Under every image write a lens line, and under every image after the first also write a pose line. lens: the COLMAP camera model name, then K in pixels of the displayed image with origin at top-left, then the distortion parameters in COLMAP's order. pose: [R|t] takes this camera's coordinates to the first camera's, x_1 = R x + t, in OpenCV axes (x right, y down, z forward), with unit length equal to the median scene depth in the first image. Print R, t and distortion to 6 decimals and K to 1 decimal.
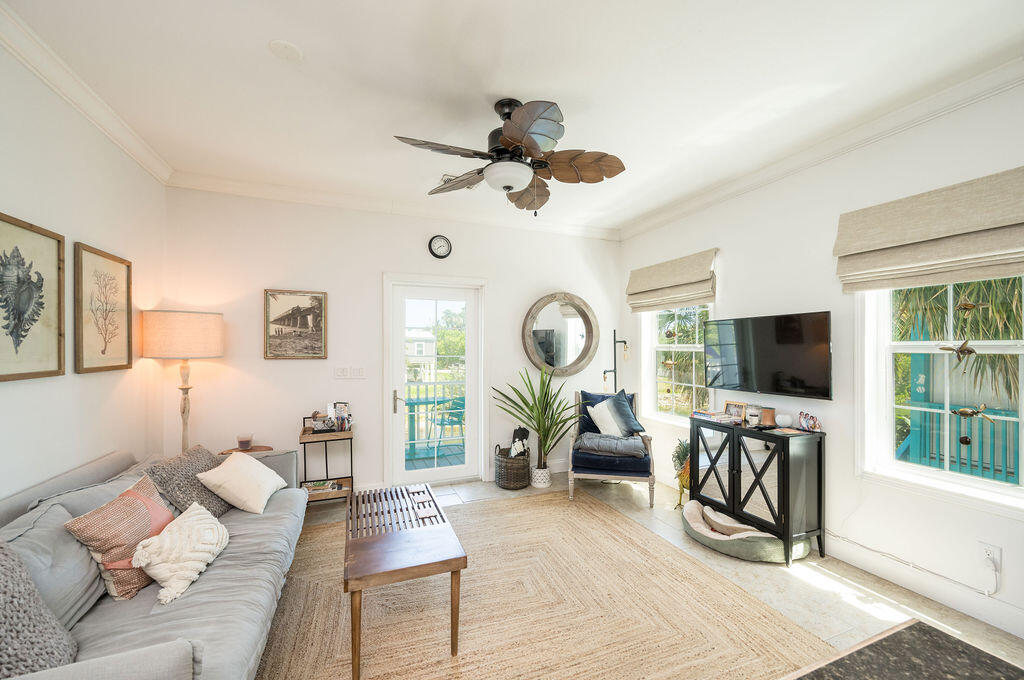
lens RADIAL K [[402.7, 0, 513.1], [0, 402.7, 343.7], [0, 0, 1]] dist [0.000008, -0.000046]
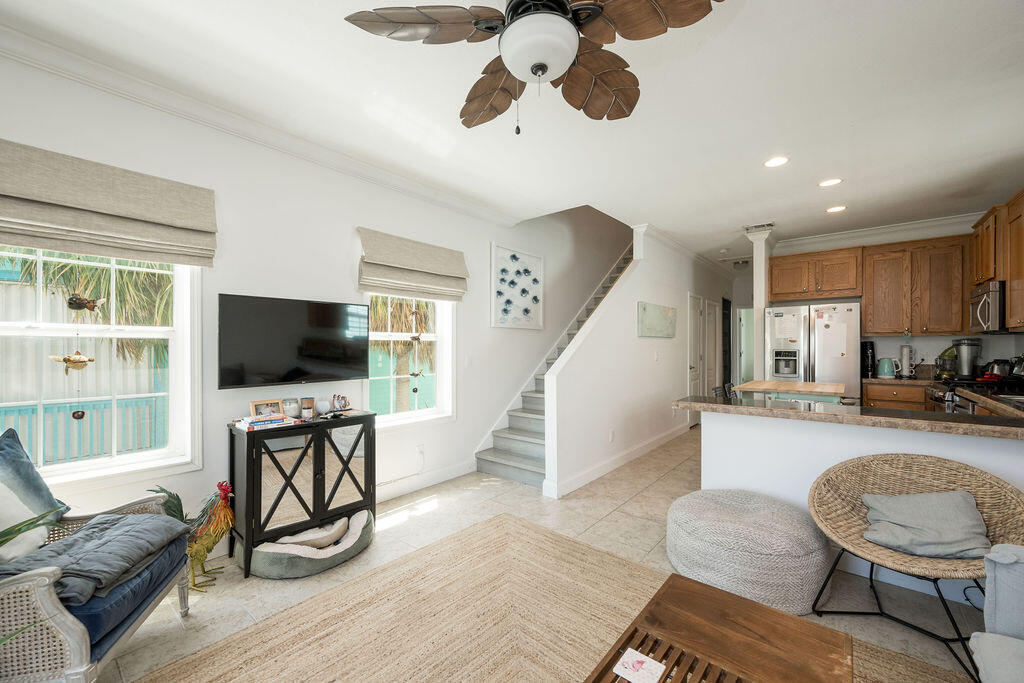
lens RADIAL K [[402.0, 0, 506.4], [0, 402.0, 347.9], [0, 0, 1]] dist [0.000261, -0.000034]
pose [[-0.462199, 0.000037, 0.886776, -0.448111], [-0.003945, 0.999990, -0.002098, 0.045801], [-0.886768, -0.004468, -0.462194, 1.103372]]
